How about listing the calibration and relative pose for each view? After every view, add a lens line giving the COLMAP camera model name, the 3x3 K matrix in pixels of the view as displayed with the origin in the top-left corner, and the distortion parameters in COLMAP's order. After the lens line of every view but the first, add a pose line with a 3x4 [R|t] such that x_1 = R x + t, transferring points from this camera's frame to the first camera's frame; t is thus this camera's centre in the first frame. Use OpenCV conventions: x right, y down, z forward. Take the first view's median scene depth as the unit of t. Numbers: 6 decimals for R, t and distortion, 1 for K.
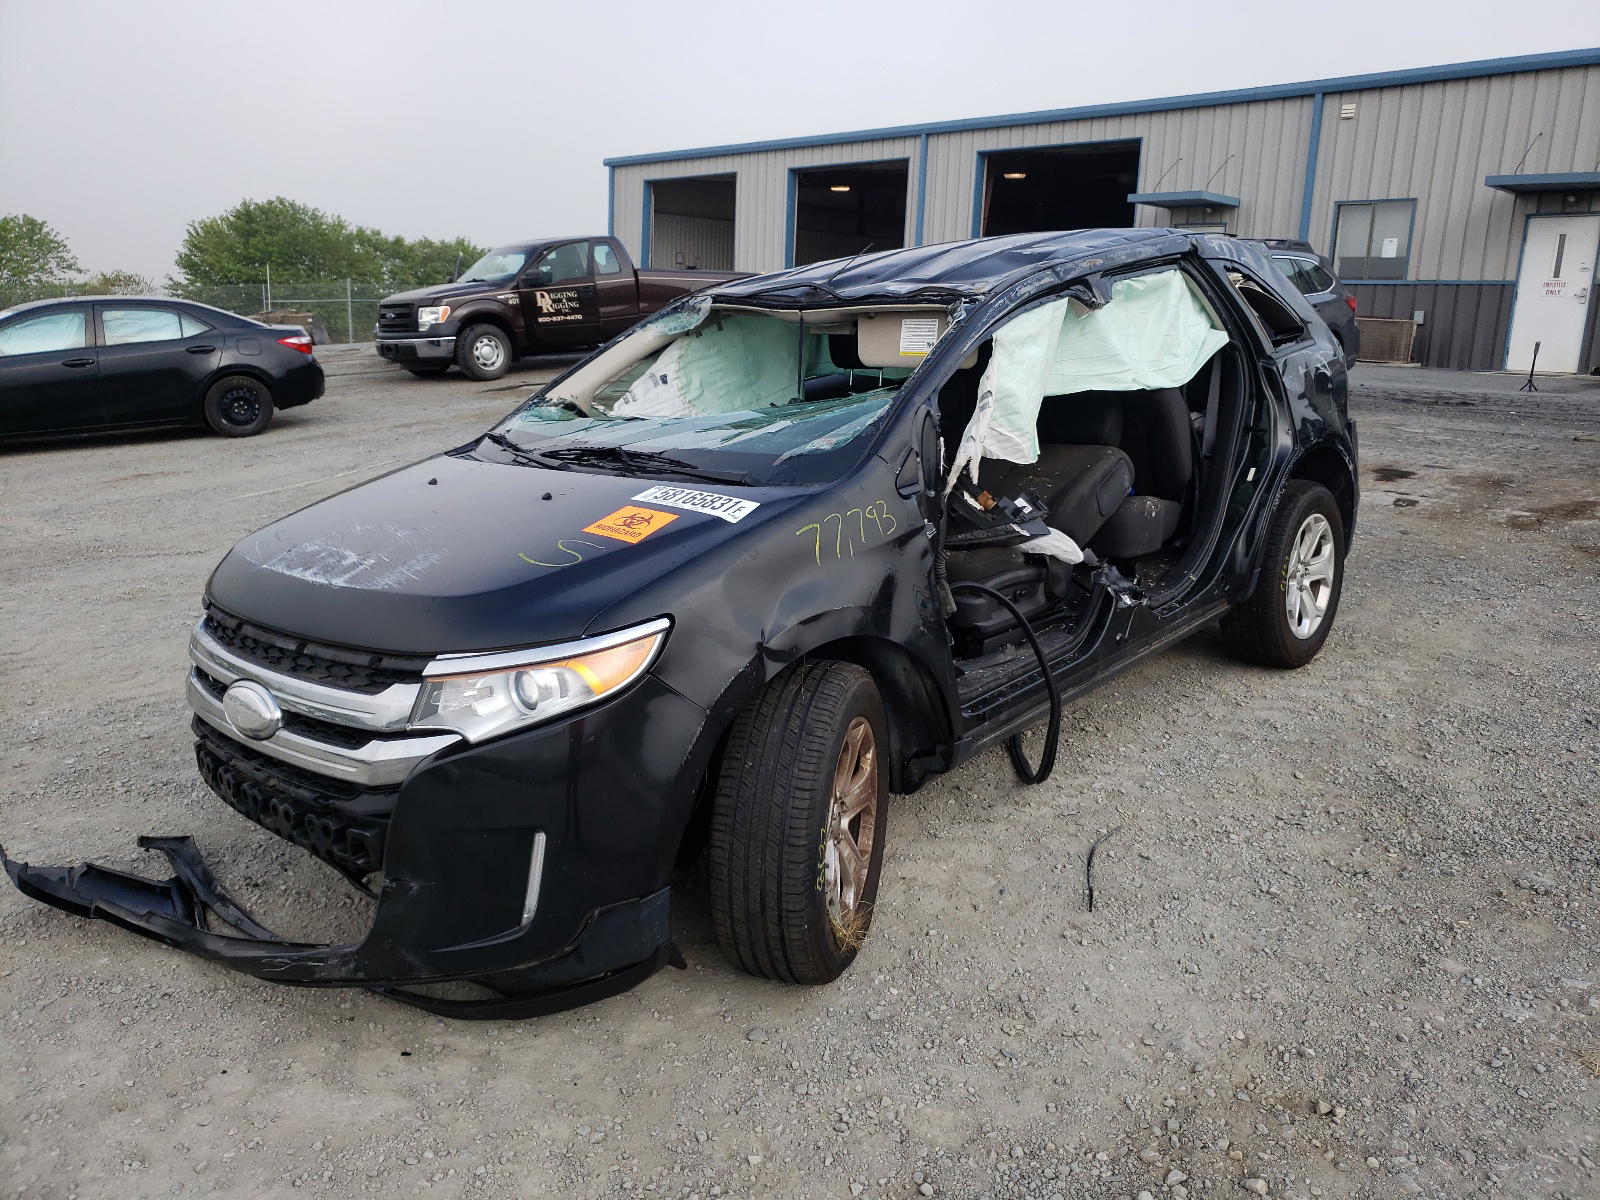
lens RADIAL K [[1205.2, 0, 800.0], [0, 1205.2, 600.0], [0, 0, 1]] dist [-0.009177, 0.022559]
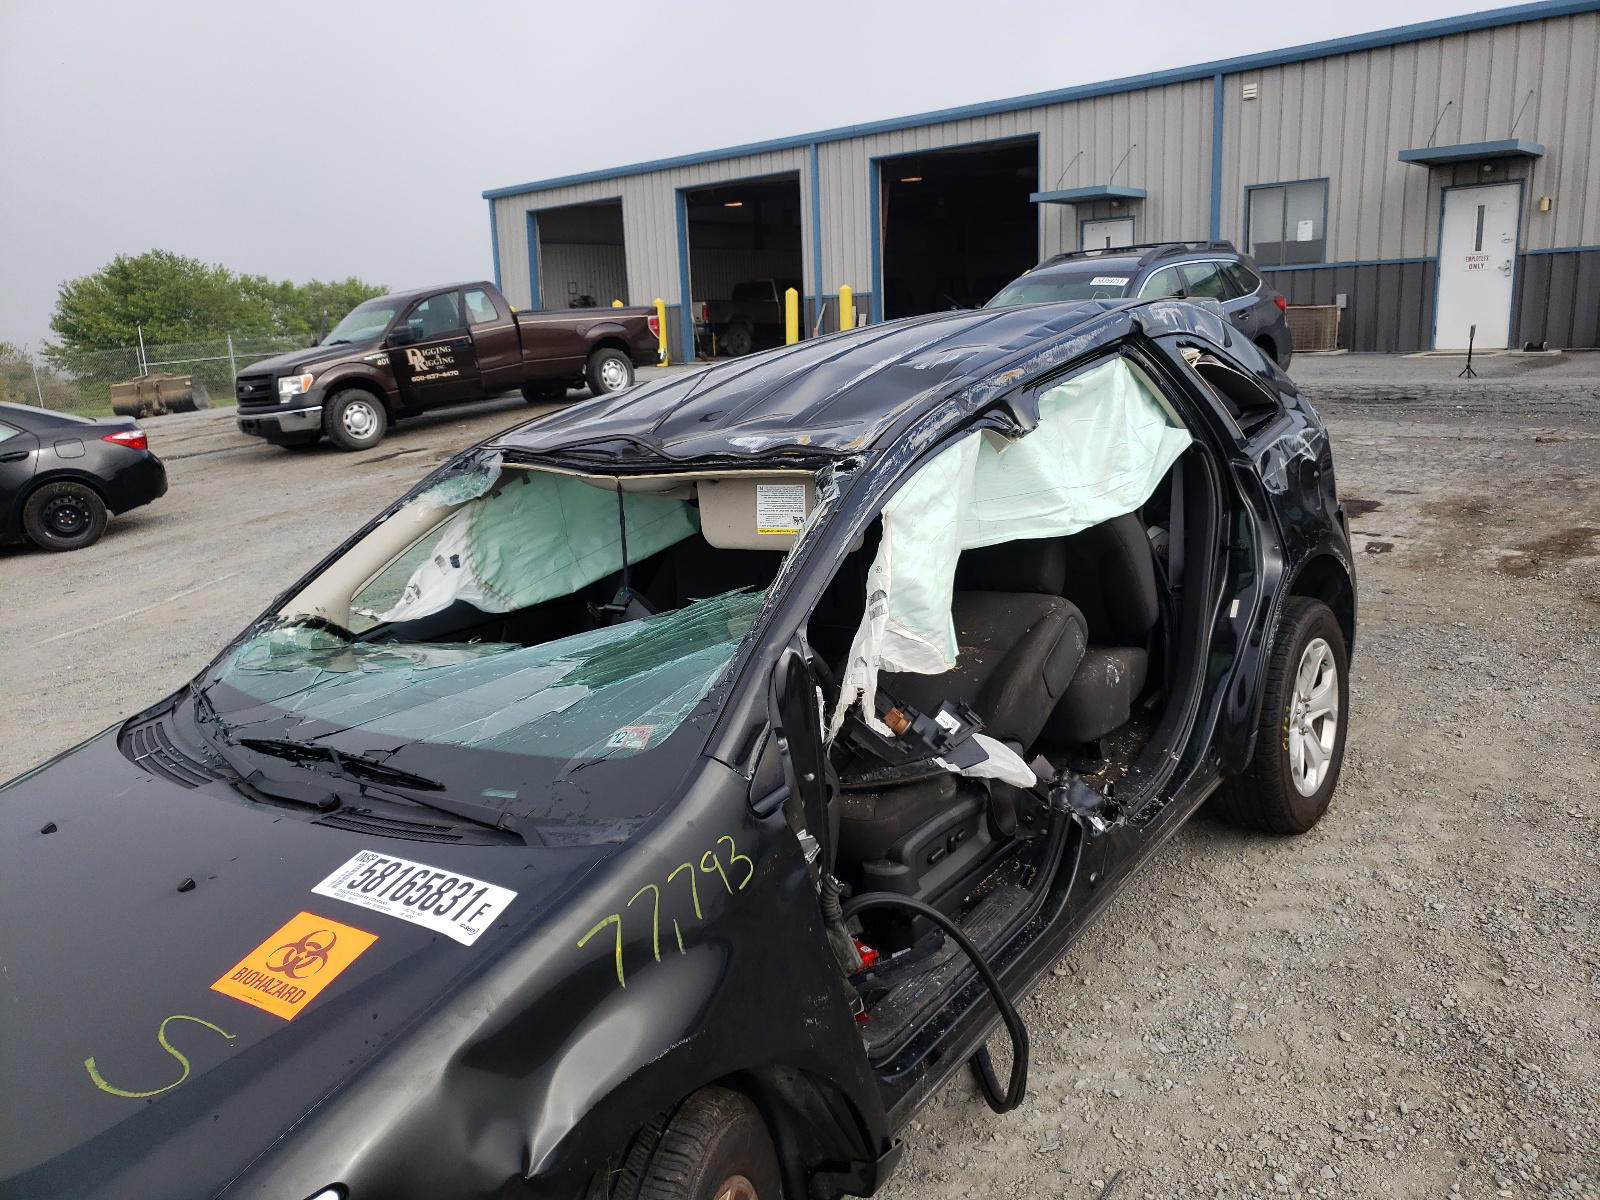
lens RADIAL K [[1195.2, 0, 800.0], [0, 1195.2, 600.0], [0, 0, 1]] dist [-0.017531, 0.039274]
pose [[0.994663, -0.090848, 0.048903, 0.026898], [0.090751, 0.995865, 0.004206, -0.062893], [-0.049083, 0.000254, 0.998795, 0.111968]]
